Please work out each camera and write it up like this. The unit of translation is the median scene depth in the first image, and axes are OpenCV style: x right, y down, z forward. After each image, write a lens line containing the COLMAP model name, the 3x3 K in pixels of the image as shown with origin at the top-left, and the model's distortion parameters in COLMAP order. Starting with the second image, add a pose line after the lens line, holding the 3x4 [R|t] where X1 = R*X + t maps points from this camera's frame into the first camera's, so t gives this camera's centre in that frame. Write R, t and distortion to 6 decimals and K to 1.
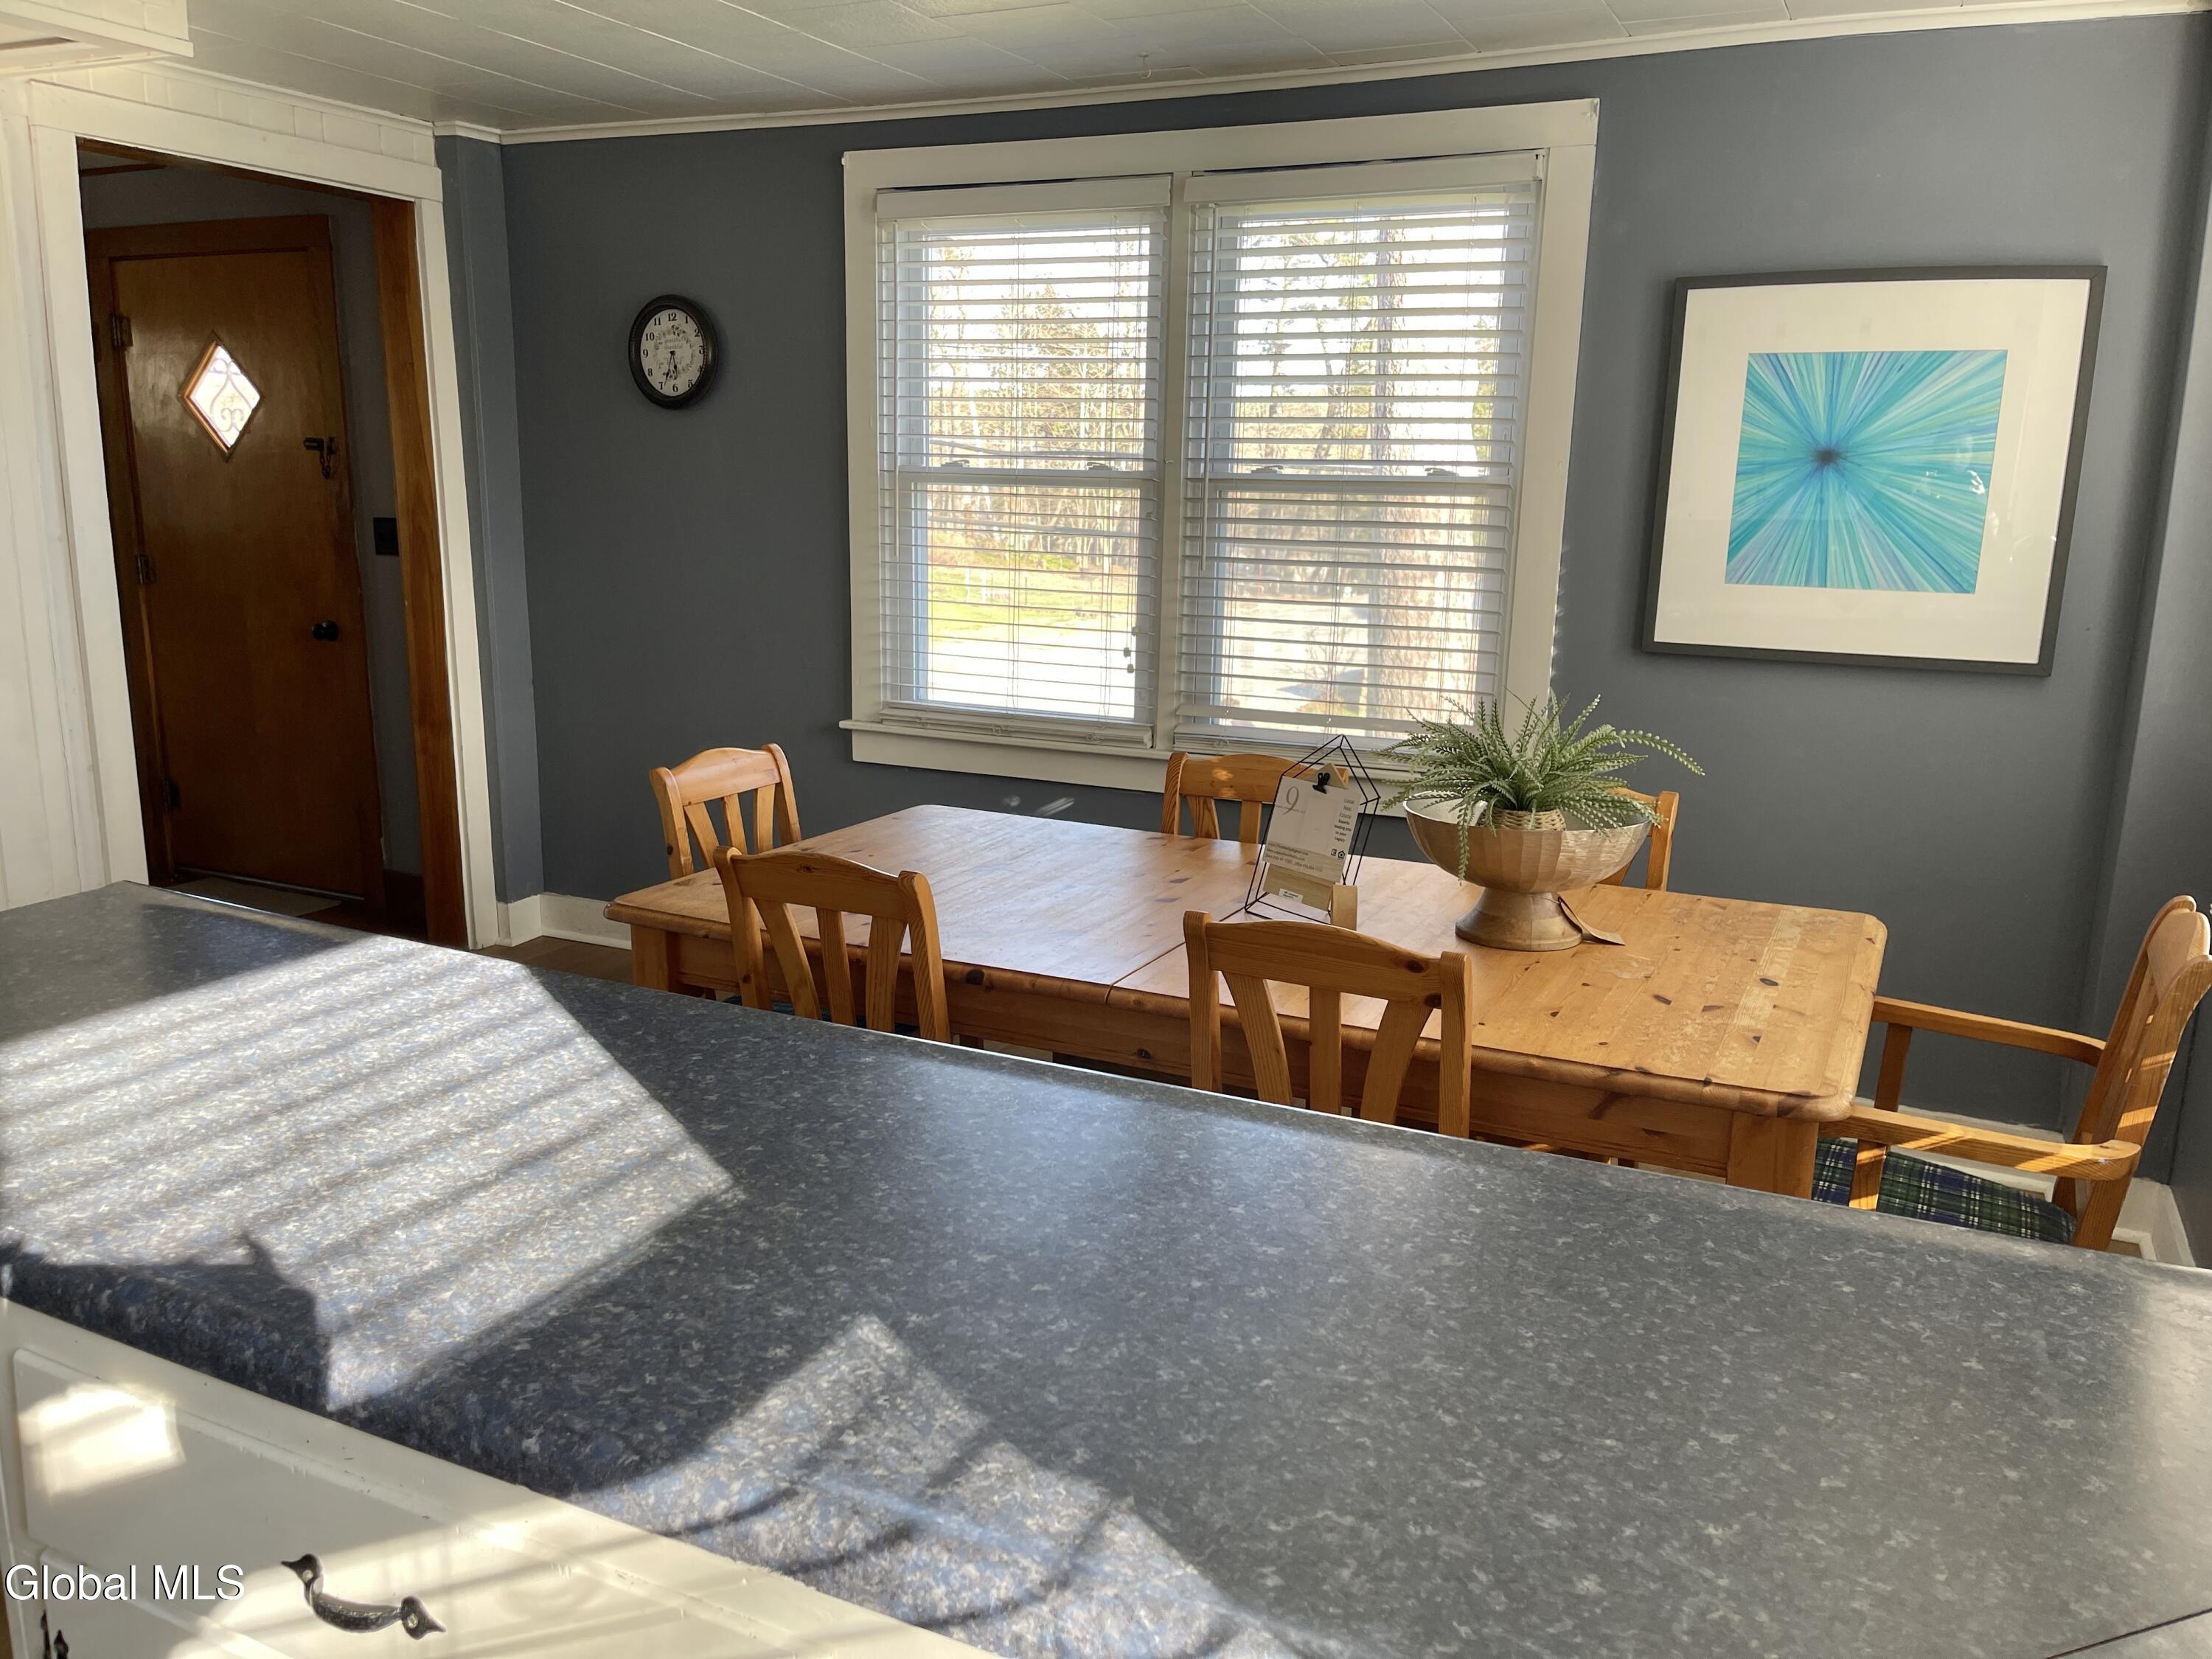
lens RADIAL K [[1672.3, 0, 1097.0], [0, 1672.3, 837.8], [0, 0, 1]] dist [0.070324, -0.084191]
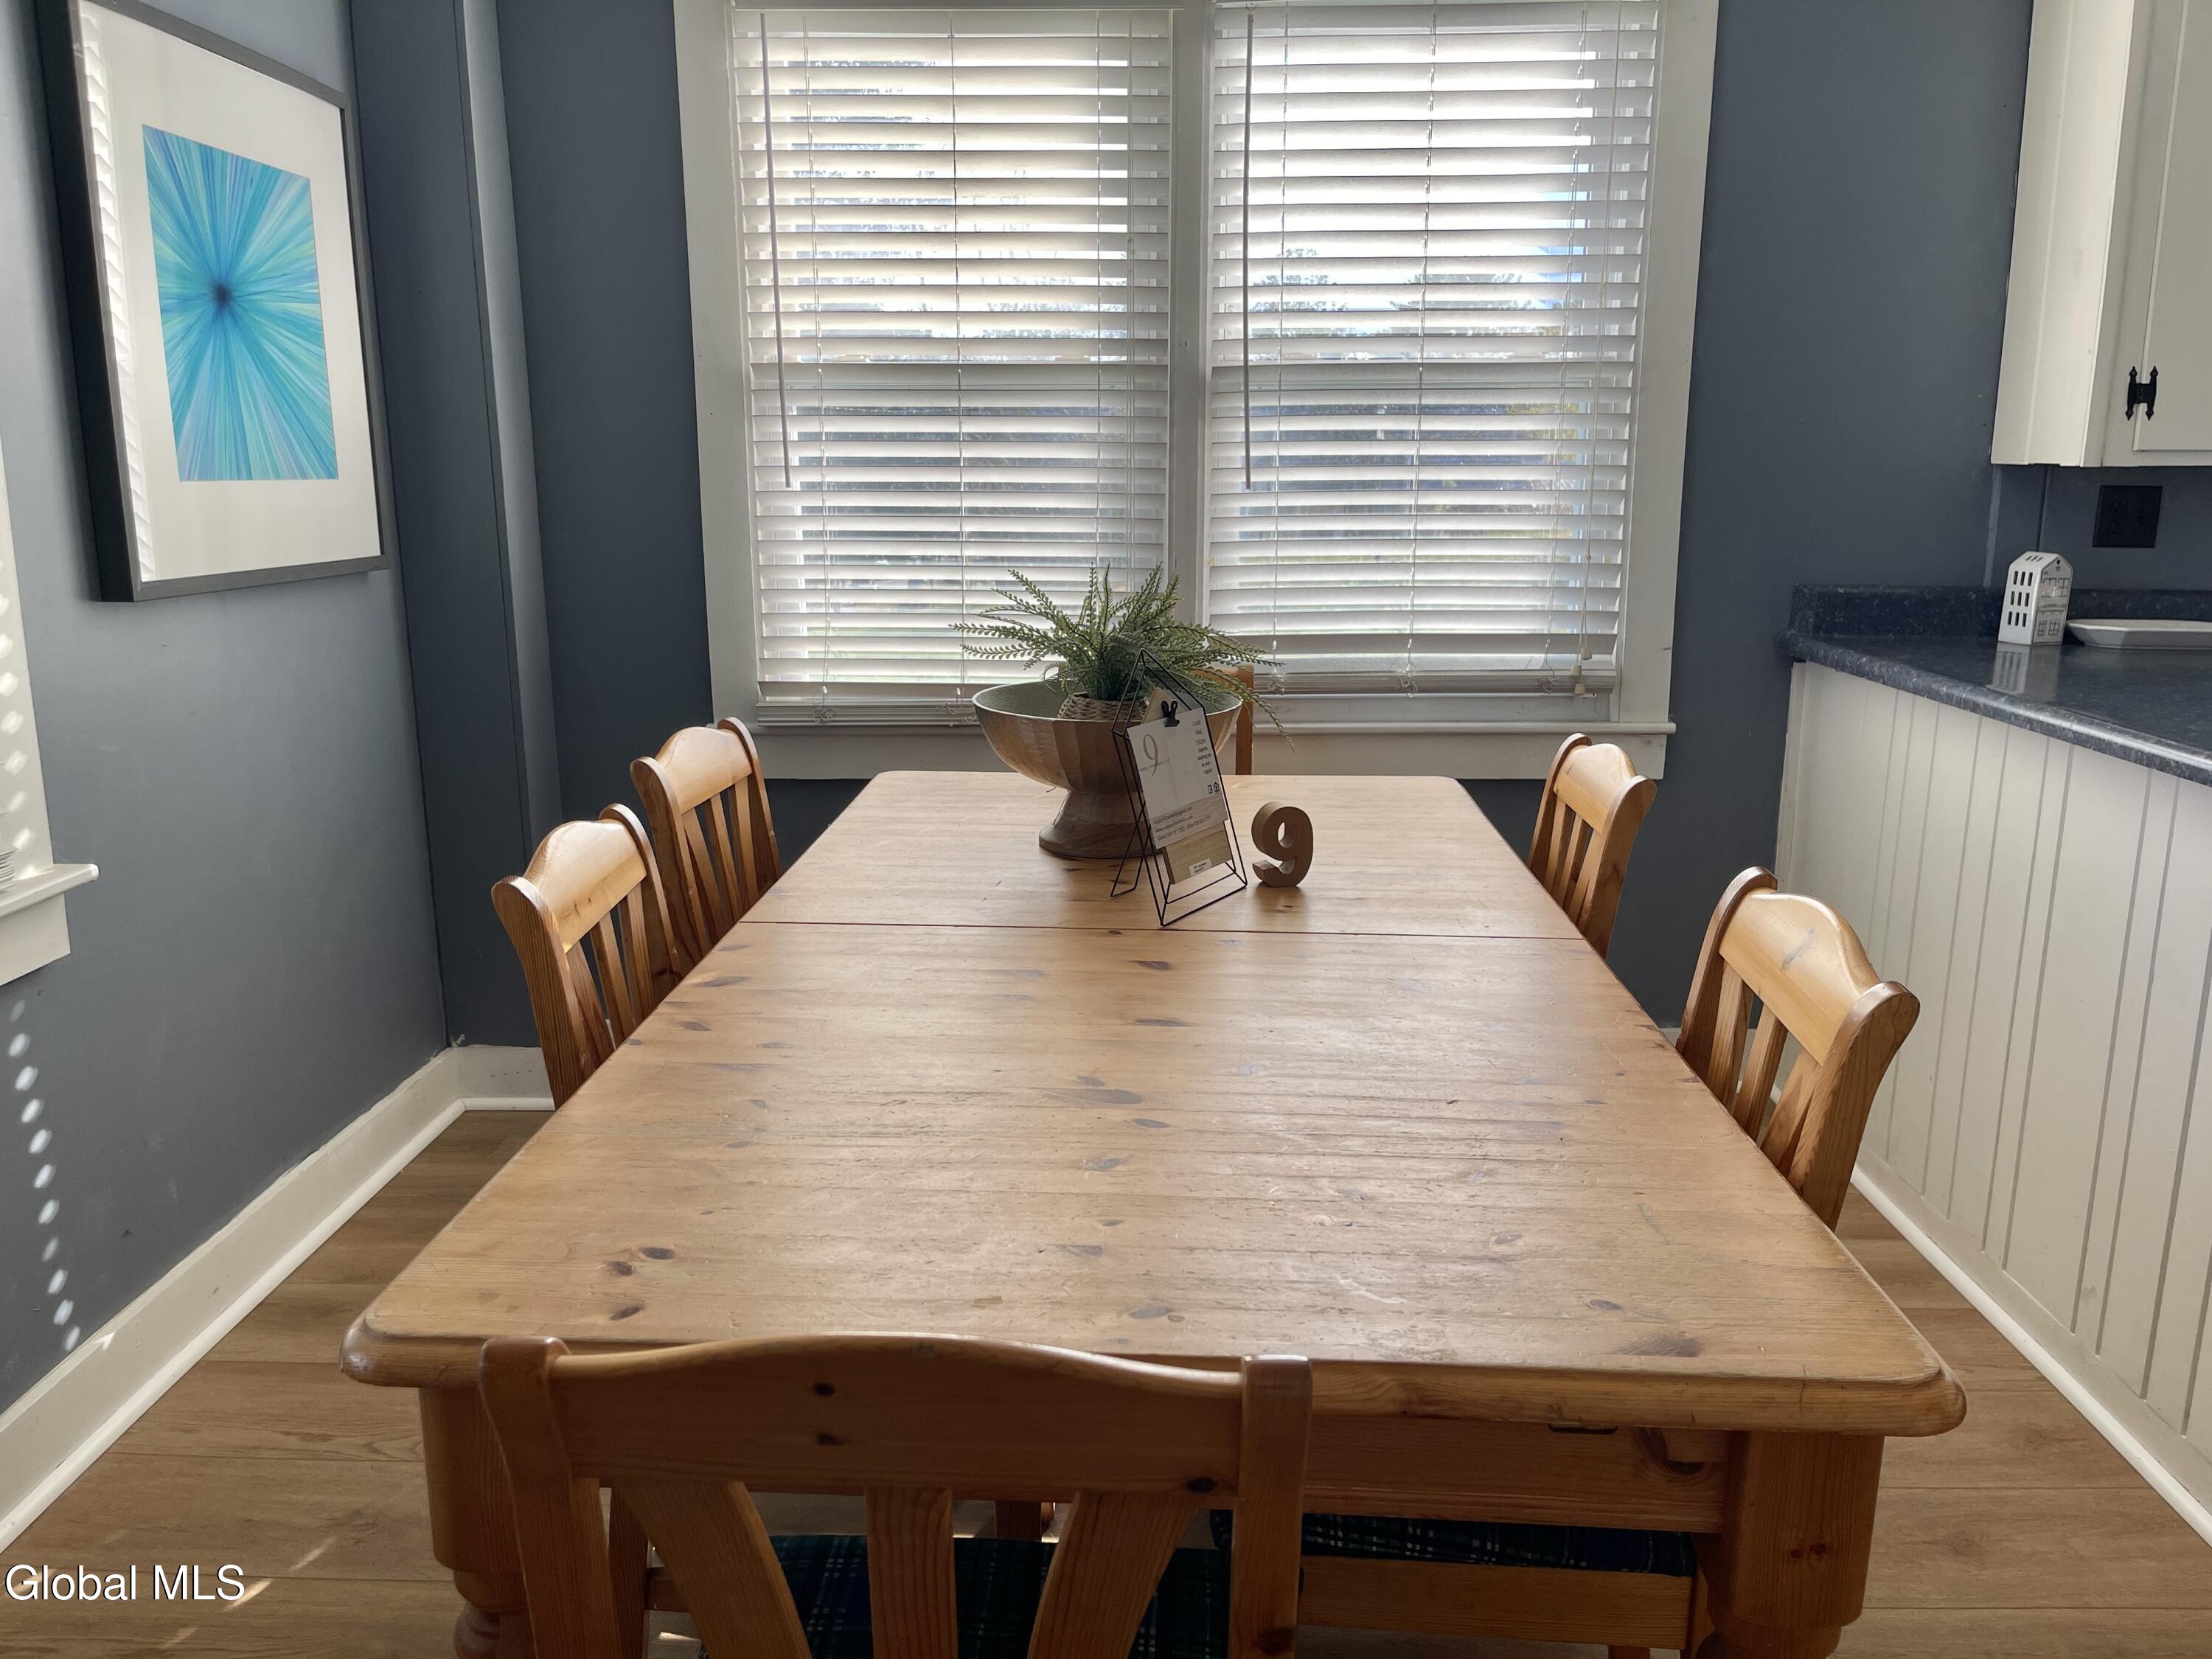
lens RADIAL K [[1672.3, 0, 1103.3], [0, 1672.3, 829.9], [0, 0, 1]] dist [0.070324, -0.084191]
pose [[-0.401003, -0.216369, 0.890158, -0.399261], [0.187413, 0.931778, 0.310912, -0.168201], [-0.896701, 0.291504, -0.333095, 0.971130]]
